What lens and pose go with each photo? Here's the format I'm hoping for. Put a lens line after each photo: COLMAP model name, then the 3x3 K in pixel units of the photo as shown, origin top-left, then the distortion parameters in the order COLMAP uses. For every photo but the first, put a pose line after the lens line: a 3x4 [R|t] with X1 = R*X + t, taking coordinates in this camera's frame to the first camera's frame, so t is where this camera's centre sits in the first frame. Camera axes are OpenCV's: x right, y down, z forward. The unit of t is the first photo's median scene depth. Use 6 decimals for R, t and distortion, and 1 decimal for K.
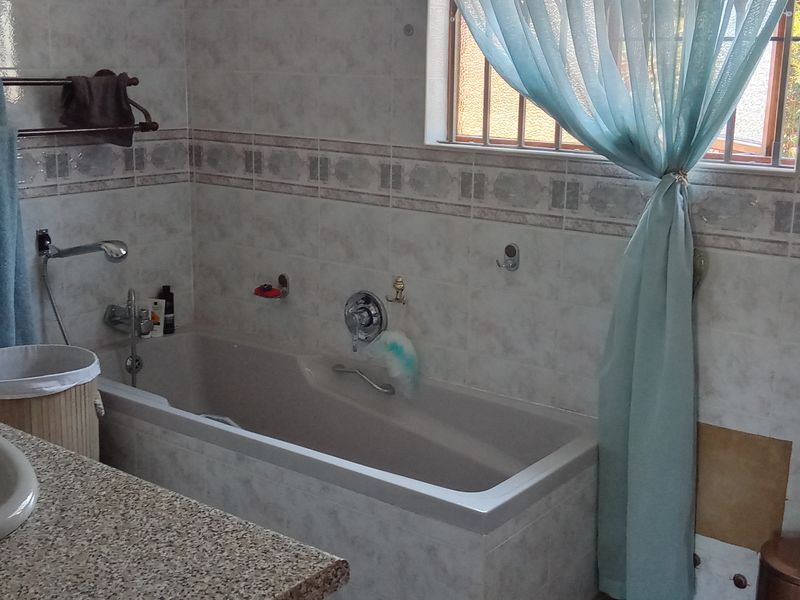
lens RADIAL K [[1005.0, 0, 400.0], [0, 1005.0, 300.0], [0, 0, 1]] dist [0.129330, -0.349315]
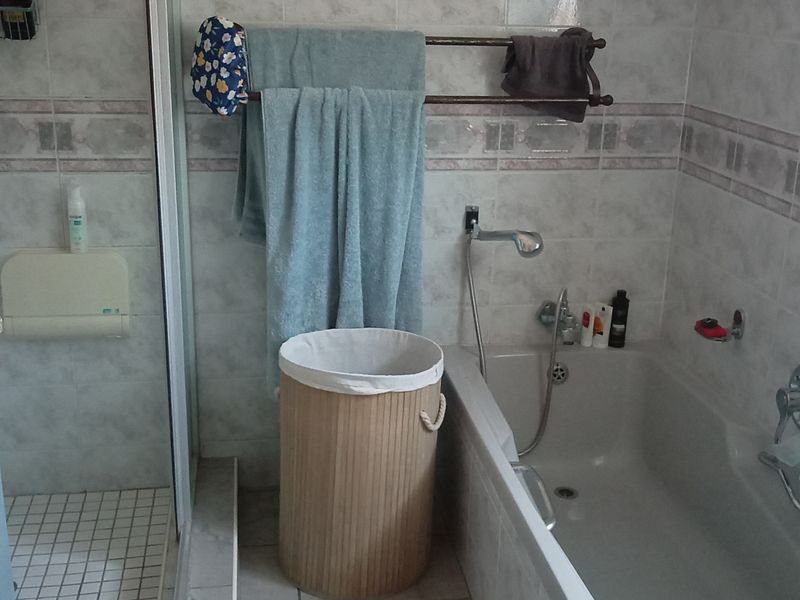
lens RADIAL K [[1005.0, 0, 400.0], [0, 1005.0, 300.0], [0, 0, 1]] dist [0.129330, -0.349315]
pose [[0.726363, 0.214439, -0.653003, 0.199567], [-0.175552, 0.976453, 0.125382, -0.086857], [0.664514, 0.023563, 0.746904, 0.283415]]
